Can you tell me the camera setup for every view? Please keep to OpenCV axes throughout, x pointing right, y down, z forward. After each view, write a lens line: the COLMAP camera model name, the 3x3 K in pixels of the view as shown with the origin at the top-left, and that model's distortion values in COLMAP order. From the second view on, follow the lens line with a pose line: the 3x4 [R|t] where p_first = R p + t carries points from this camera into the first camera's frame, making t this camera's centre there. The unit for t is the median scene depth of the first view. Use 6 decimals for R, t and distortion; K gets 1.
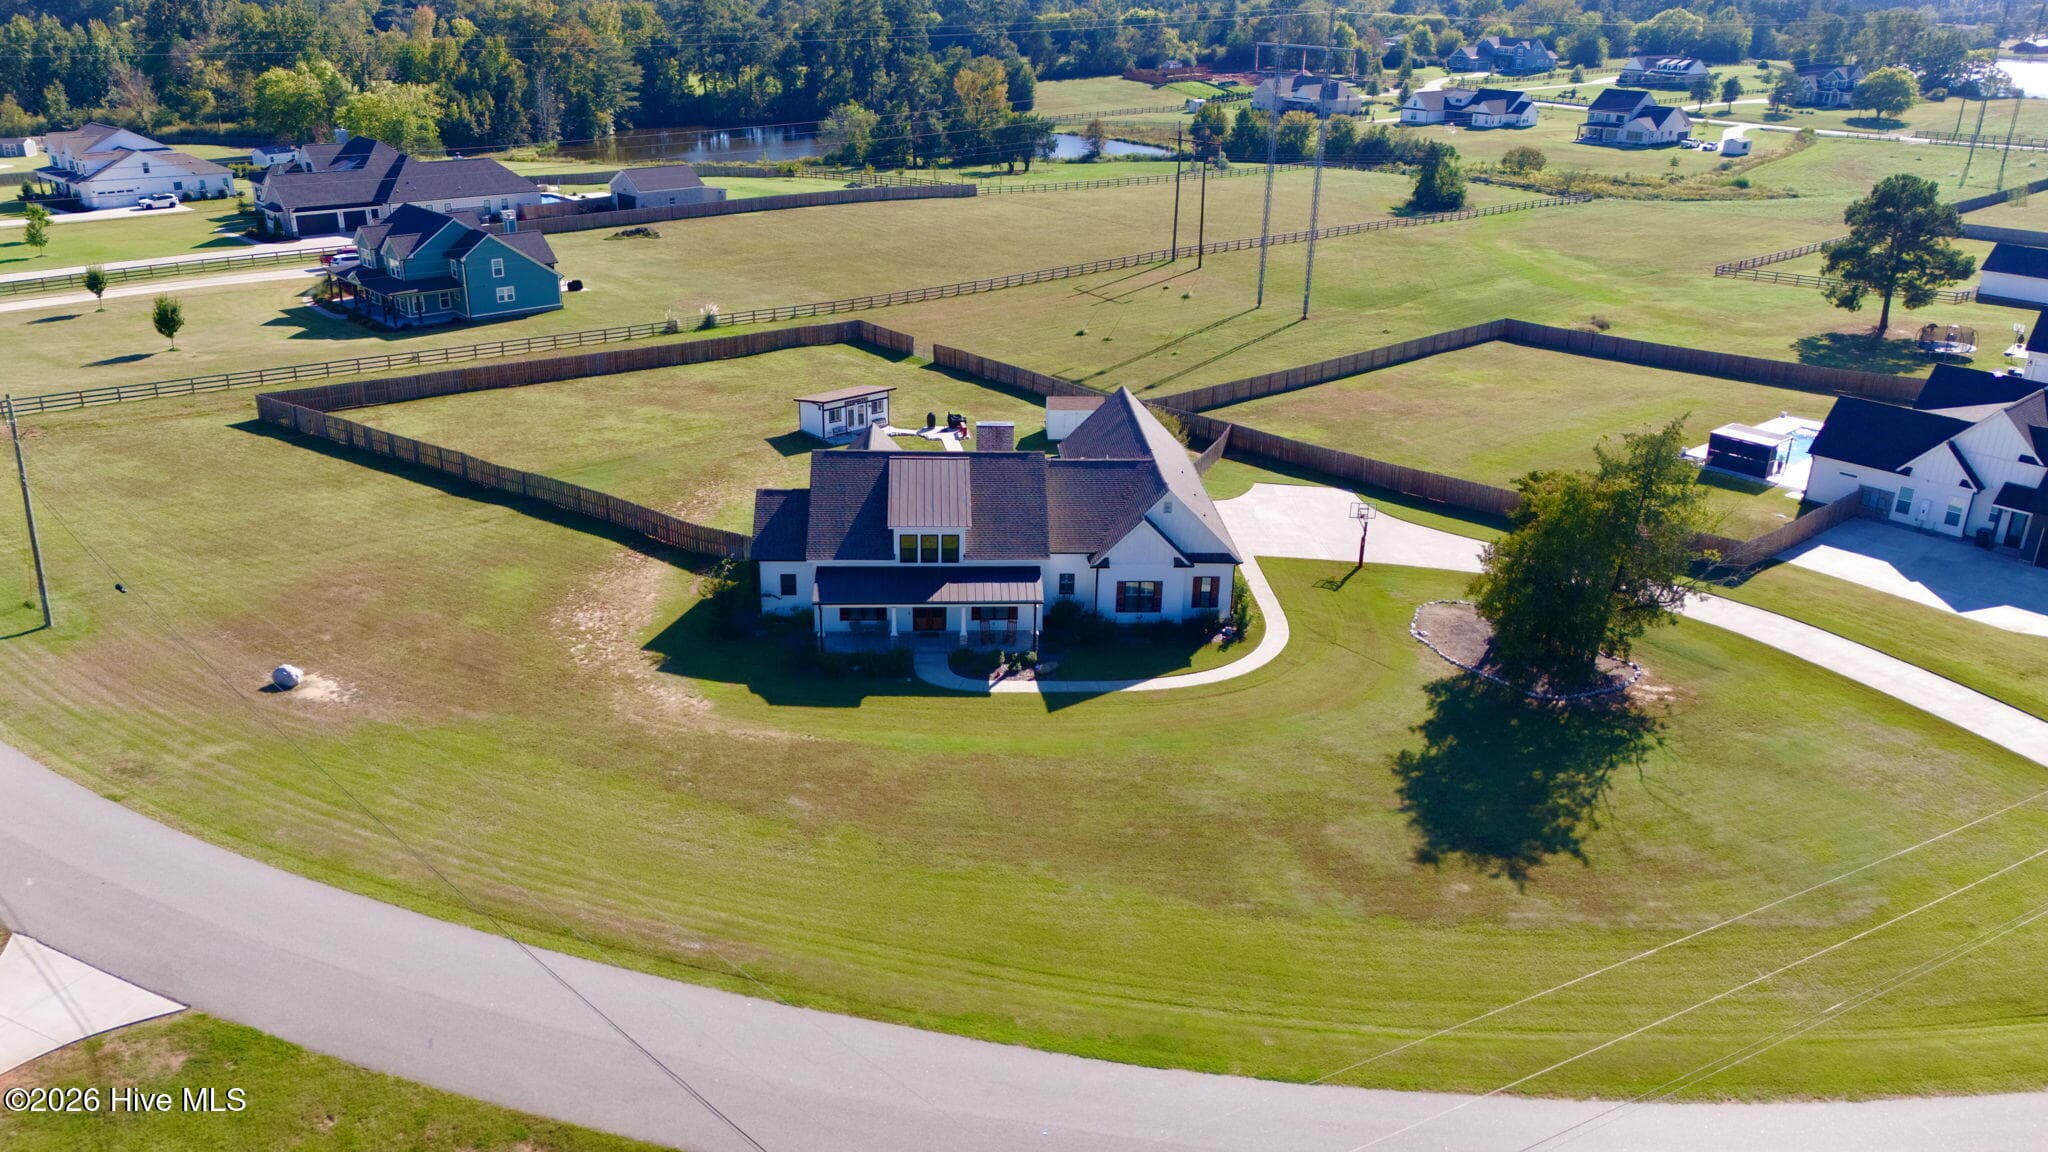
lens RADIAL K [[1499.2, 0, 1024.0], [0, 1499.2, 576.0], [0, 0, 1]] dist [0.069181, -0.056906]
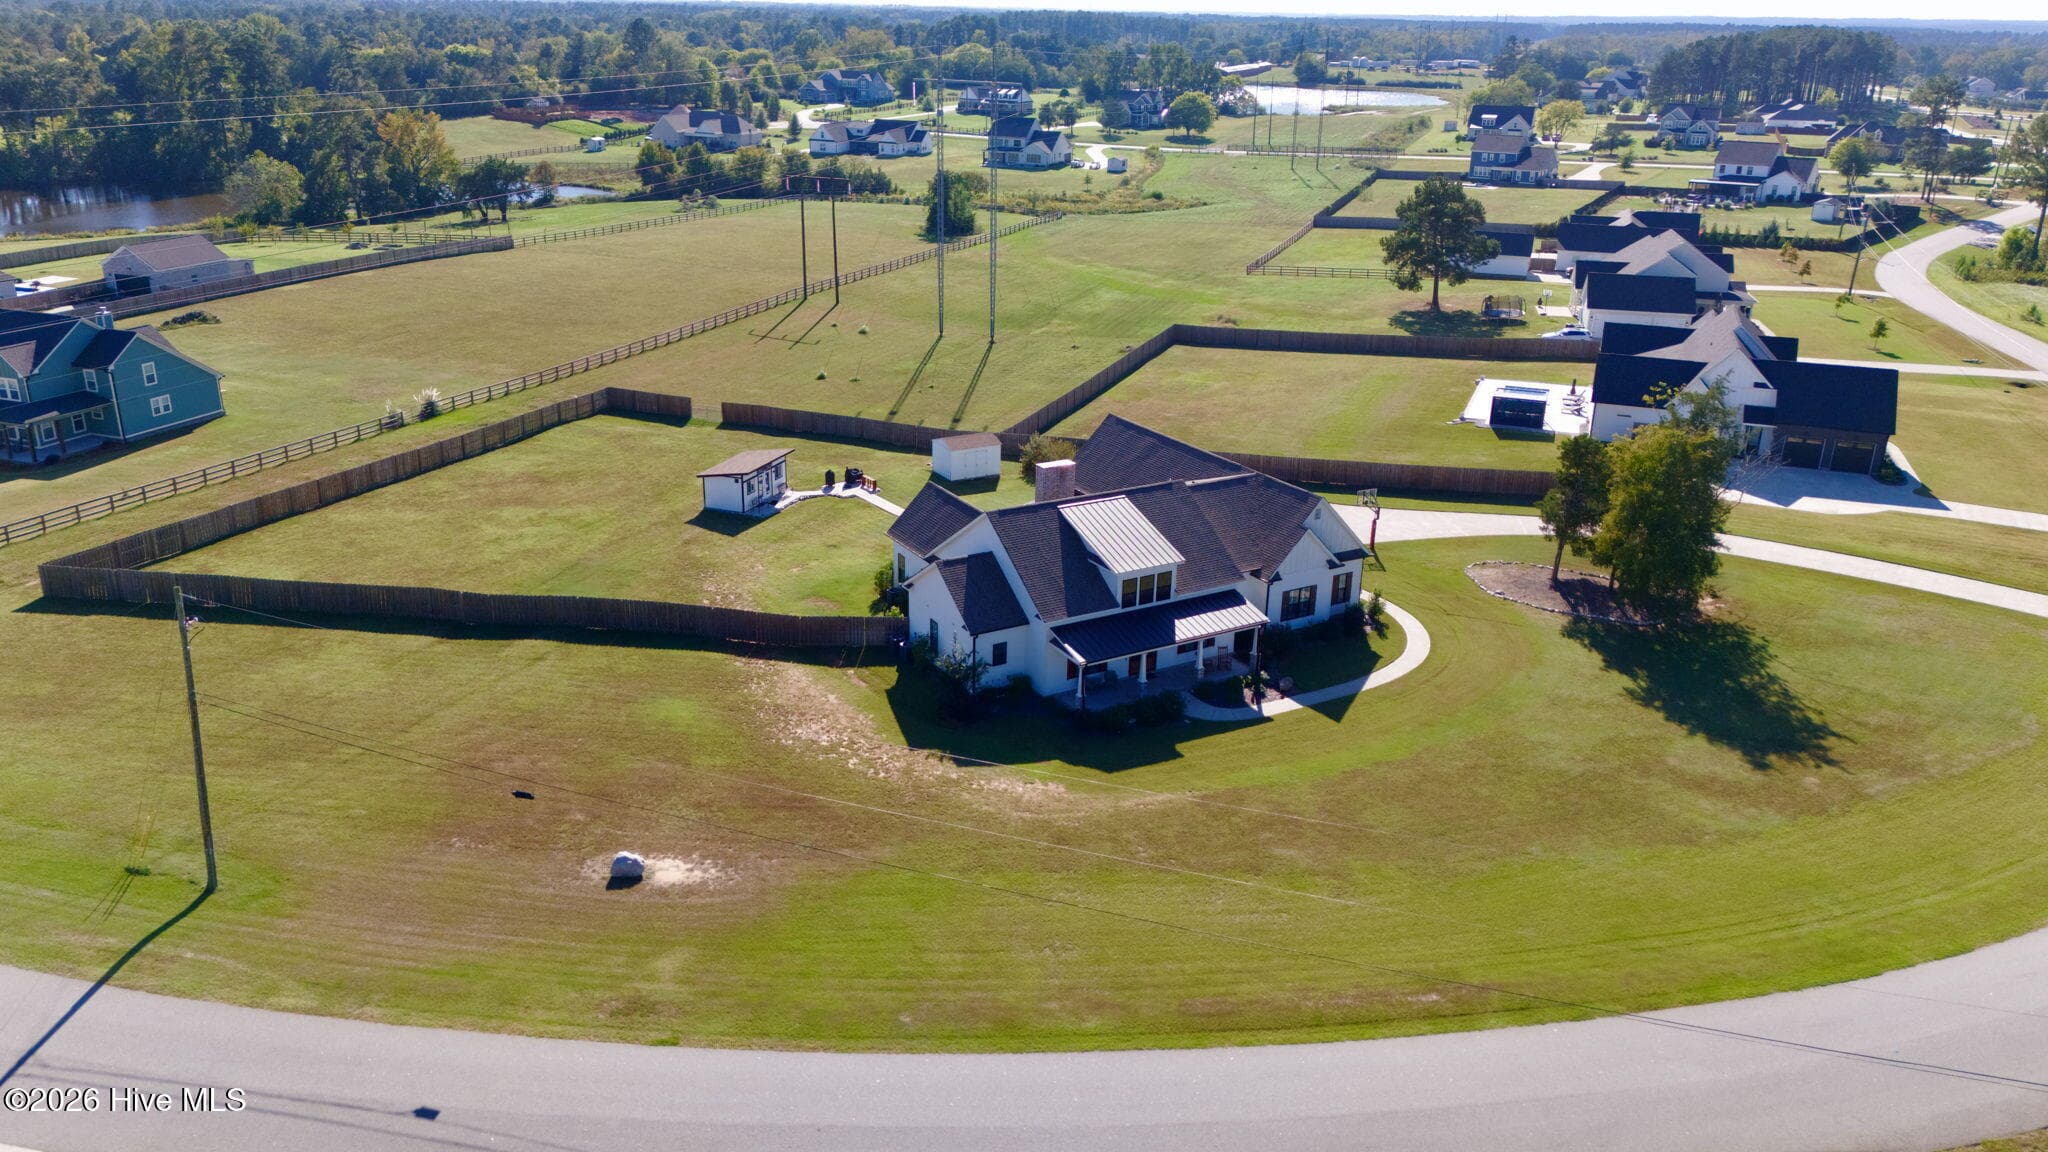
lens RADIAL K [[1499.2, 0, 1024.0], [0, 1499.2, 576.0], [0, 0, 1]] dist [0.069181, -0.056906]
pose [[0.889393, -0.165211, 0.426246, -0.230020], [0.173636, 0.984620, 0.019331, -0.024983], [-0.422884, 0.056819, 0.904401, 0.057045]]
